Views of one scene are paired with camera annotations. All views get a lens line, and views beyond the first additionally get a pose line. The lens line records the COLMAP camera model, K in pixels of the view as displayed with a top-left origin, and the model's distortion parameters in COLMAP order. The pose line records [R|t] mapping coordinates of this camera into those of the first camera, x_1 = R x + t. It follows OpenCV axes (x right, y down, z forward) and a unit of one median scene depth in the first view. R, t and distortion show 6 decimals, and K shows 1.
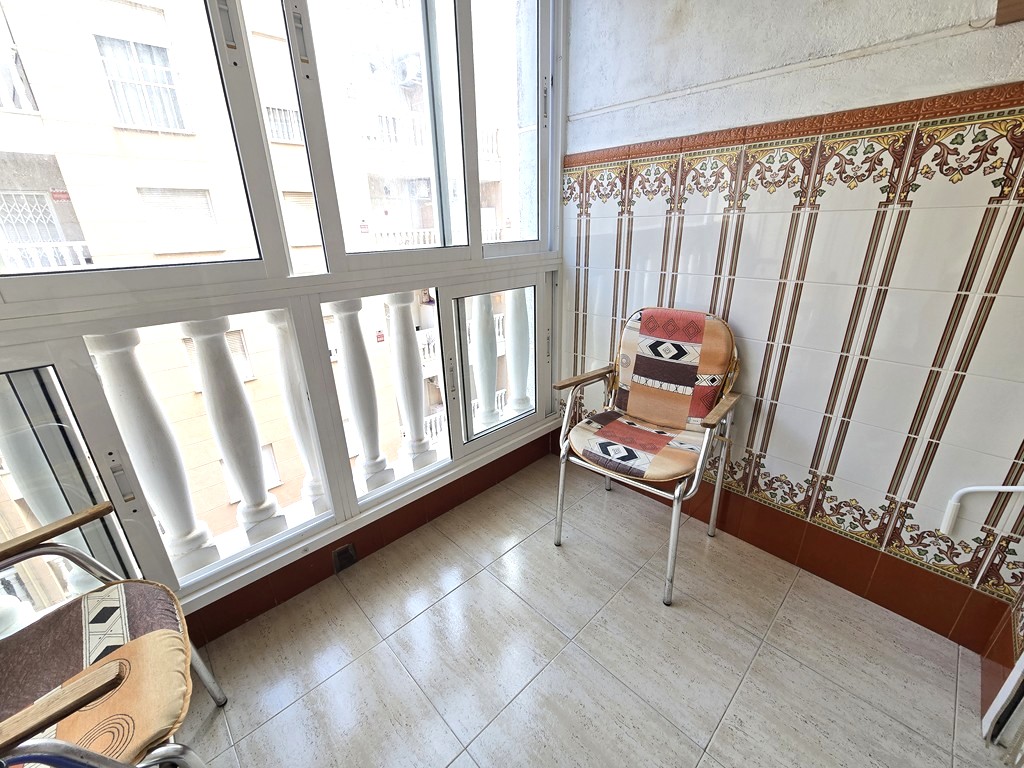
lens RADIAL K [[421.7, 0, 514.1], [0, 421.7, 383.4], [0, 0, 1]] dist [-0.006997, 0.000484]
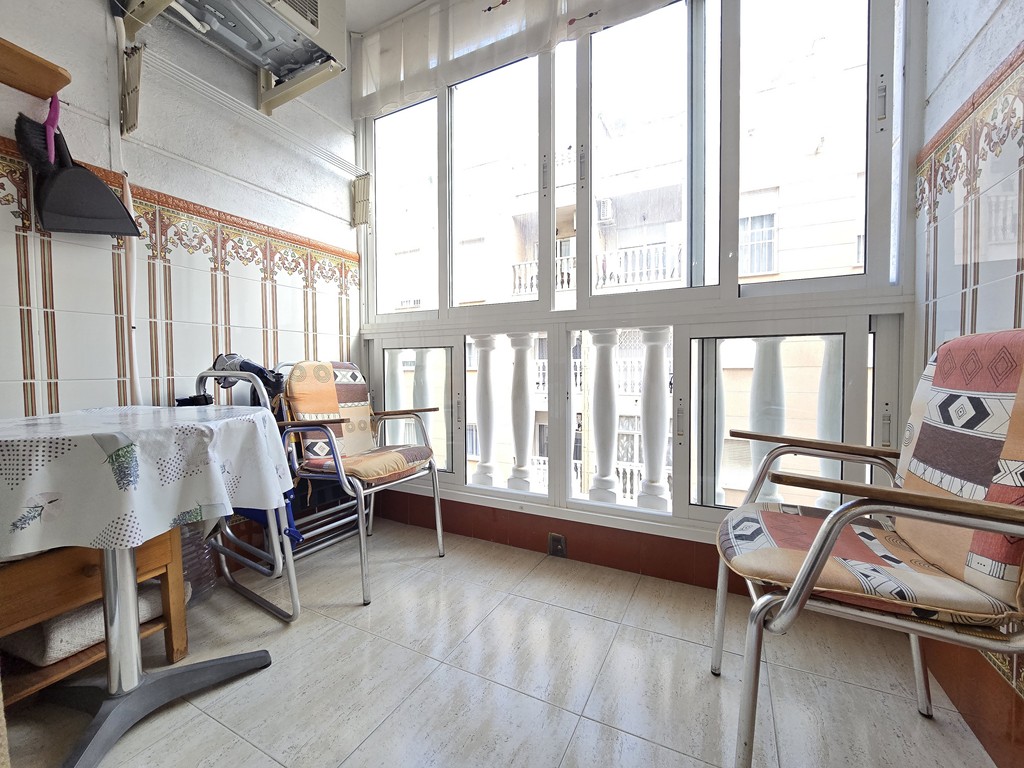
lens RADIAL K [[421.7, 0, 514.1], [0, 421.7, 383.4], [0, 0, 1]] dist [-0.006997, 0.000484]
pose [[0.326981, 0.054793, -0.943441, 0.665727], [-0.337843, 0.939122, -0.062548, 0.102613], [0.882579, 0.339187, 0.325587, 0.361279]]
